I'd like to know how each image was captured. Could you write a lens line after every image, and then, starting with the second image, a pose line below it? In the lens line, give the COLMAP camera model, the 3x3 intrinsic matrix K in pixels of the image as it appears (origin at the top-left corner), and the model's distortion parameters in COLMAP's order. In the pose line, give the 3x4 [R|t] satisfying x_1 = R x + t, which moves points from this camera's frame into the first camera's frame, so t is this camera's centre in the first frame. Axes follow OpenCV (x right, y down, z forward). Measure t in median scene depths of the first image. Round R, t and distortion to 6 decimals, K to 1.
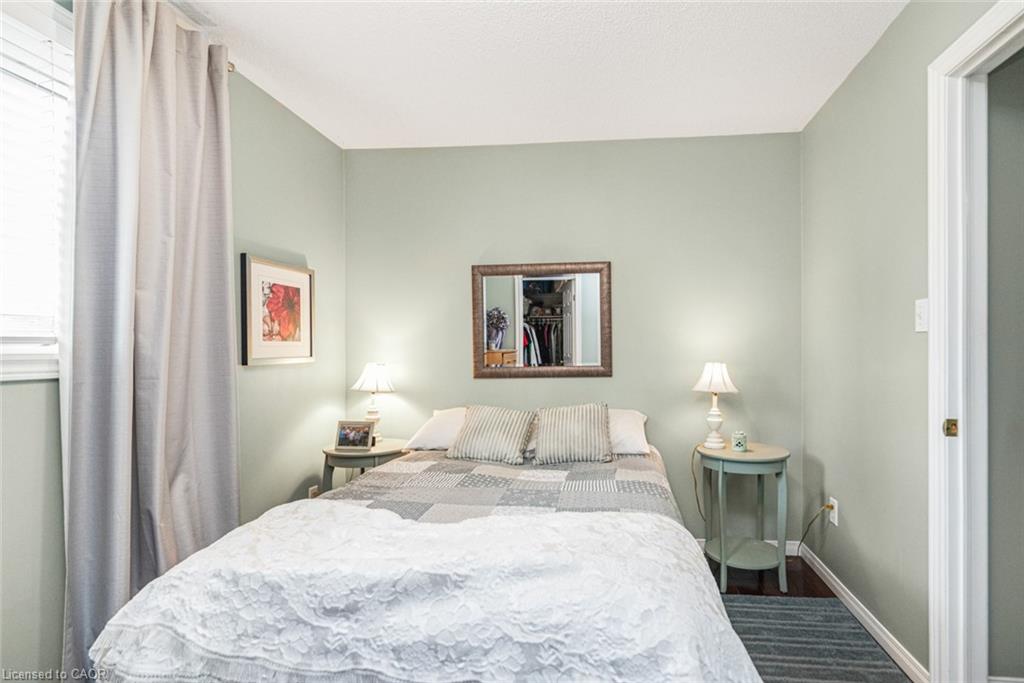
lens RADIAL K [[498.1, 0, 579.3], [0, 498.1, 358.8], [0, 0, 1]] dist [0.006532, -0.002846]
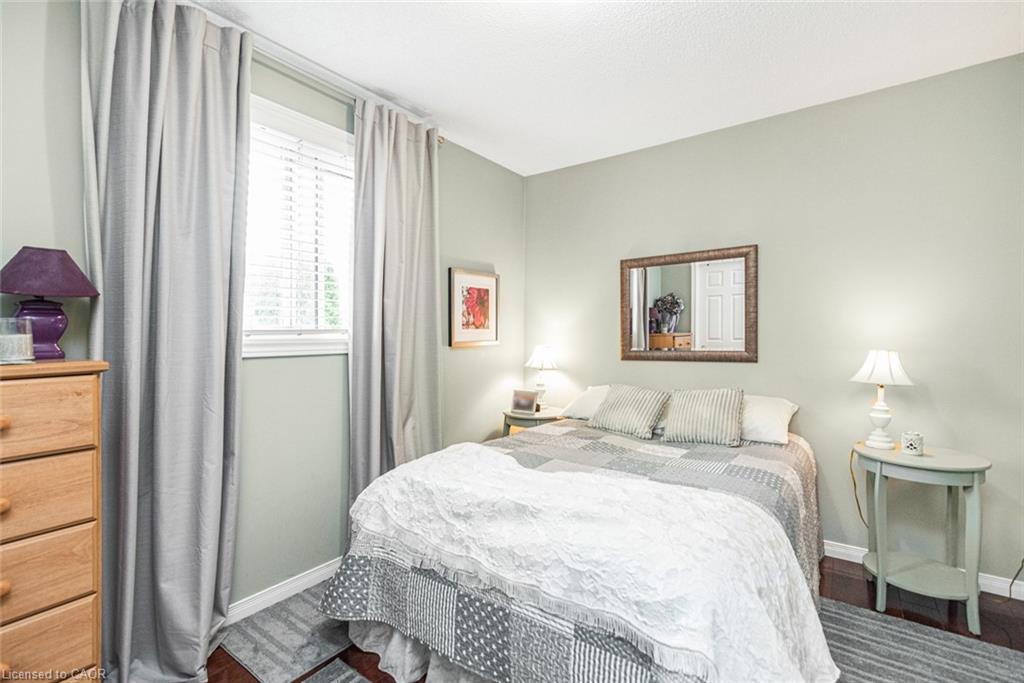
lens RADIAL K [[469.8, 0, 512.4], [0, 469.8, 346.1], [0, 0, 1]] dist [-0.002826, 0.001194]
pose [[0.852090, 0.013286, -0.523227, 0.181123], [-0.007231, 0.999881, 0.013613, -0.007166], [0.523346, -0.007817, 0.852085, -0.047694]]
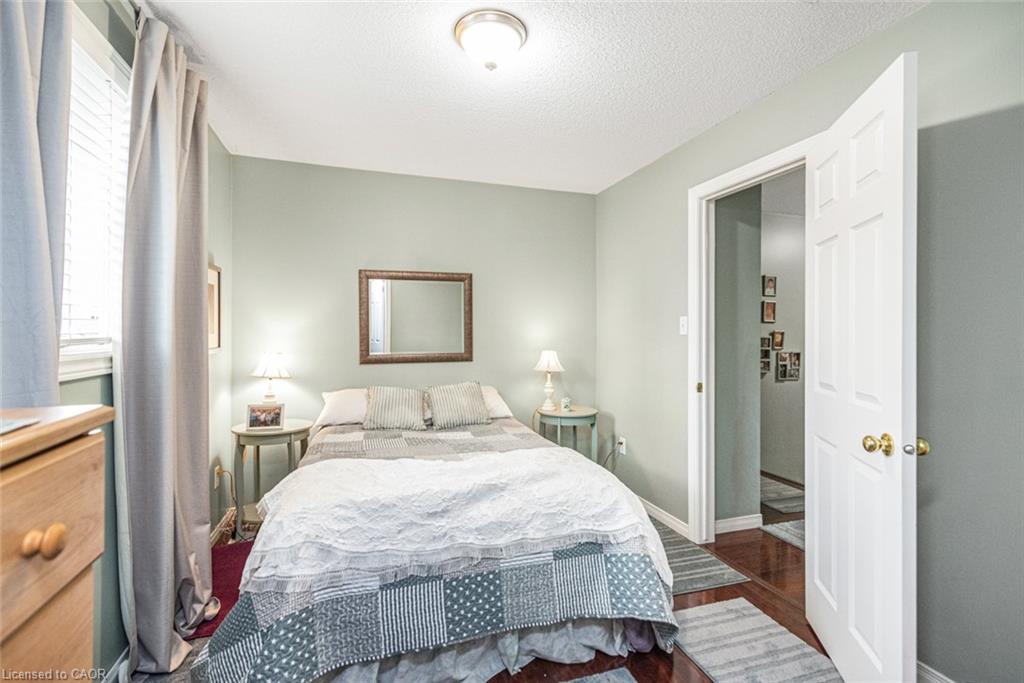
lens RADIAL K [[469.8, 0, 513.8], [0, 469.8, 338.3], [0, 0, 1]] dist [-0.002826, 0.001194]
pose [[0.920520, 0.004544, 0.390668, -0.419729], [-0.003278, 0.999987, -0.003909, -0.026570], [-0.390681, 0.002318, 0.920523, -0.243267]]
